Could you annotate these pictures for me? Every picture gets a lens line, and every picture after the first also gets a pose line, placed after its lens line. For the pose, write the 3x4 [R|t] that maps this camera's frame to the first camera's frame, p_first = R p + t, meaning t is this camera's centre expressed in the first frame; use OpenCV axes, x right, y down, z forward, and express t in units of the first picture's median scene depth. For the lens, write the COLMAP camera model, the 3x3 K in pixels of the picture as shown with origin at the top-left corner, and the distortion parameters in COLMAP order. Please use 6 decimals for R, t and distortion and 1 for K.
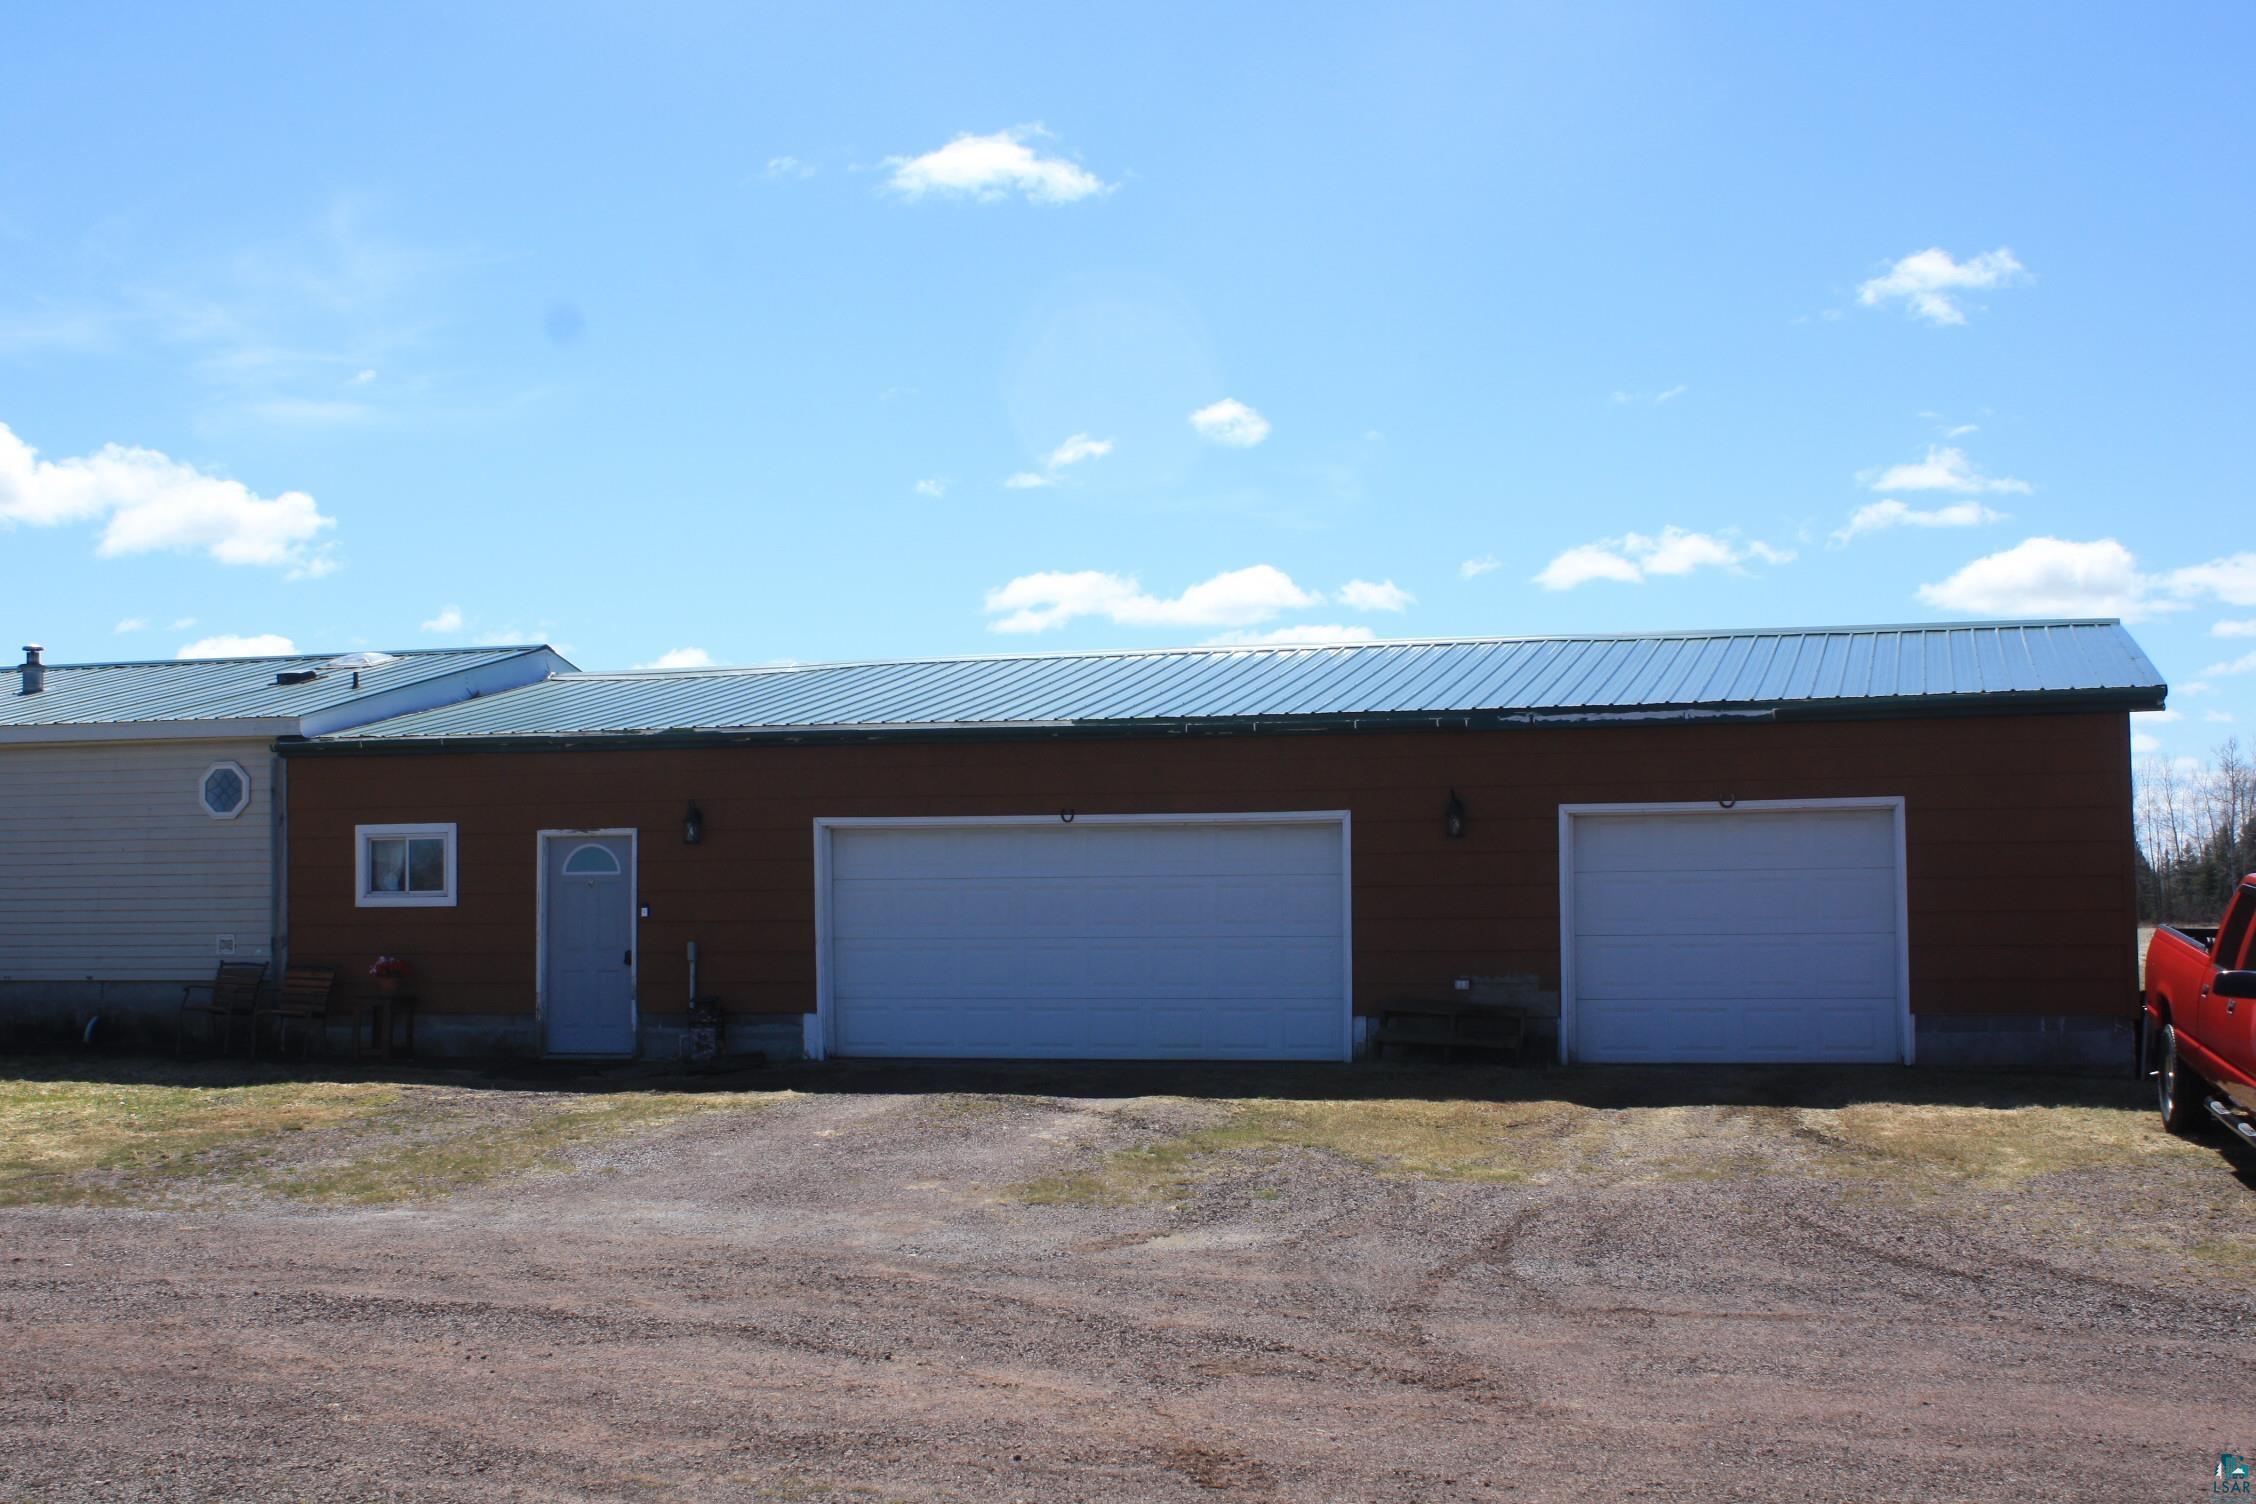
lens RADIAL K [[2742.7, 0, 1062.1], [0, 2742.7, 751.2], [0, 0, 1]] dist [-0.066620, 0.054303]
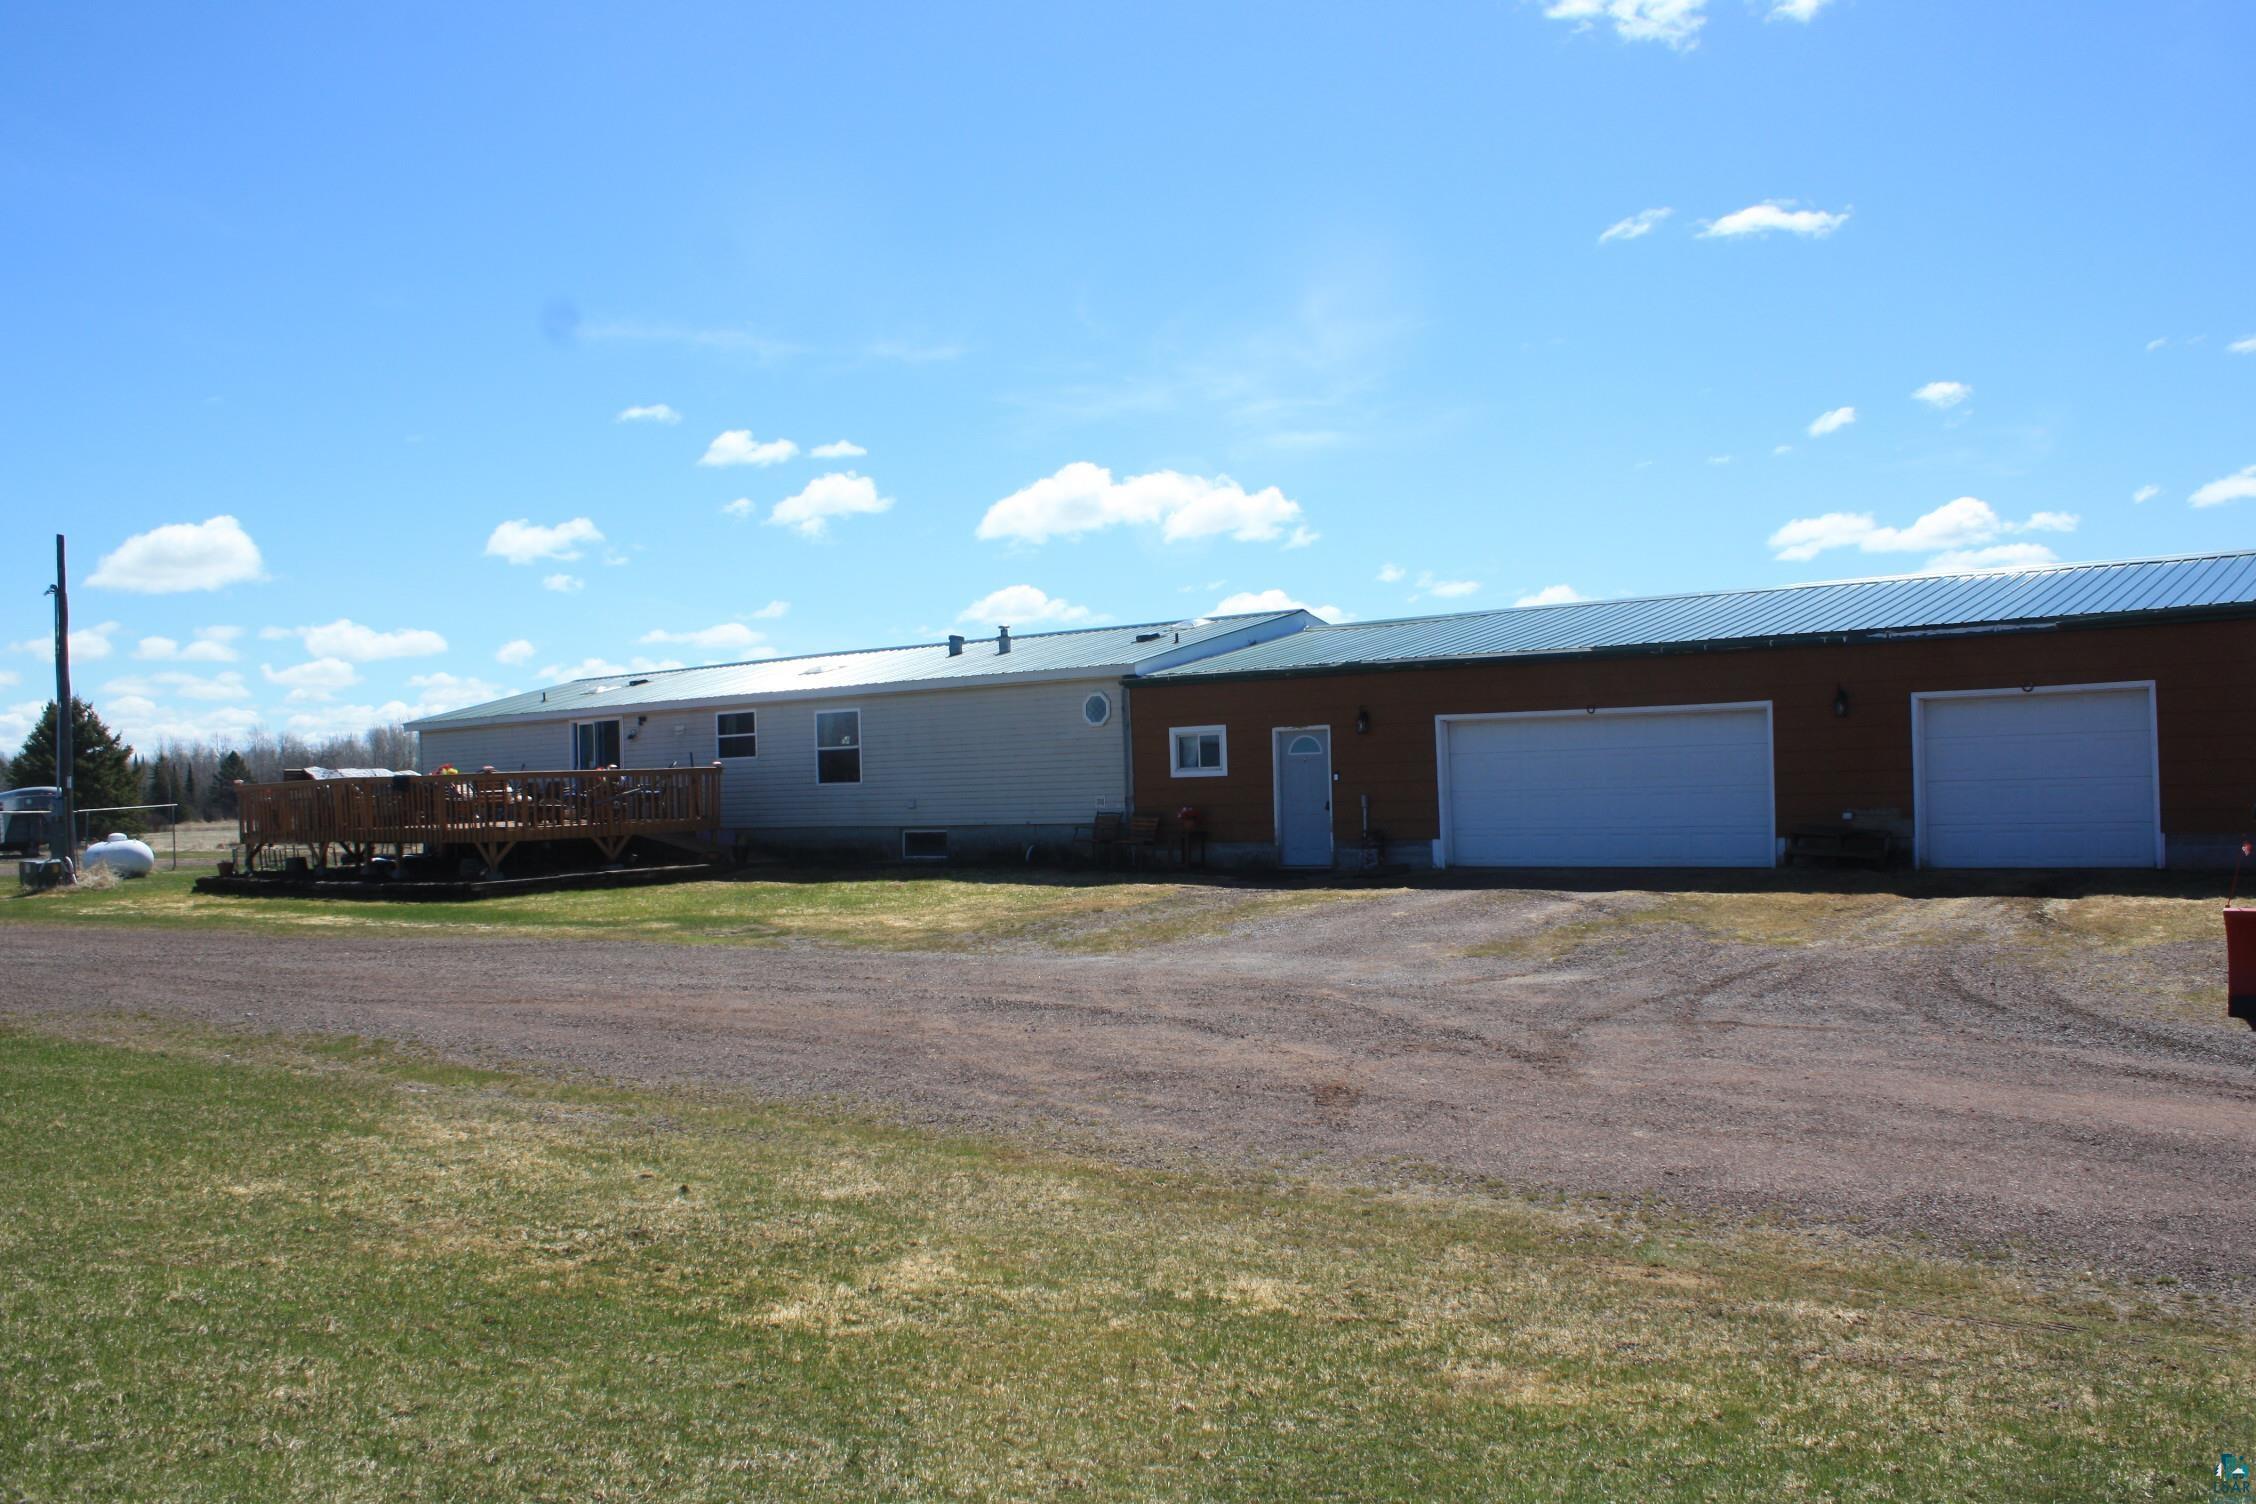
lens RADIAL K [[1854.7, 0, 1128.0], [0, 1854.7, 752.0], [0, 0, 1]] dist [-0.088445, 0.010728]
pose [[0.935807, -0.024573, -0.351655, 0.122427], [0.042035, 0.998228, 0.042108, -0.007128], [0.349997, -0.054186, 0.935182, -0.059853]]
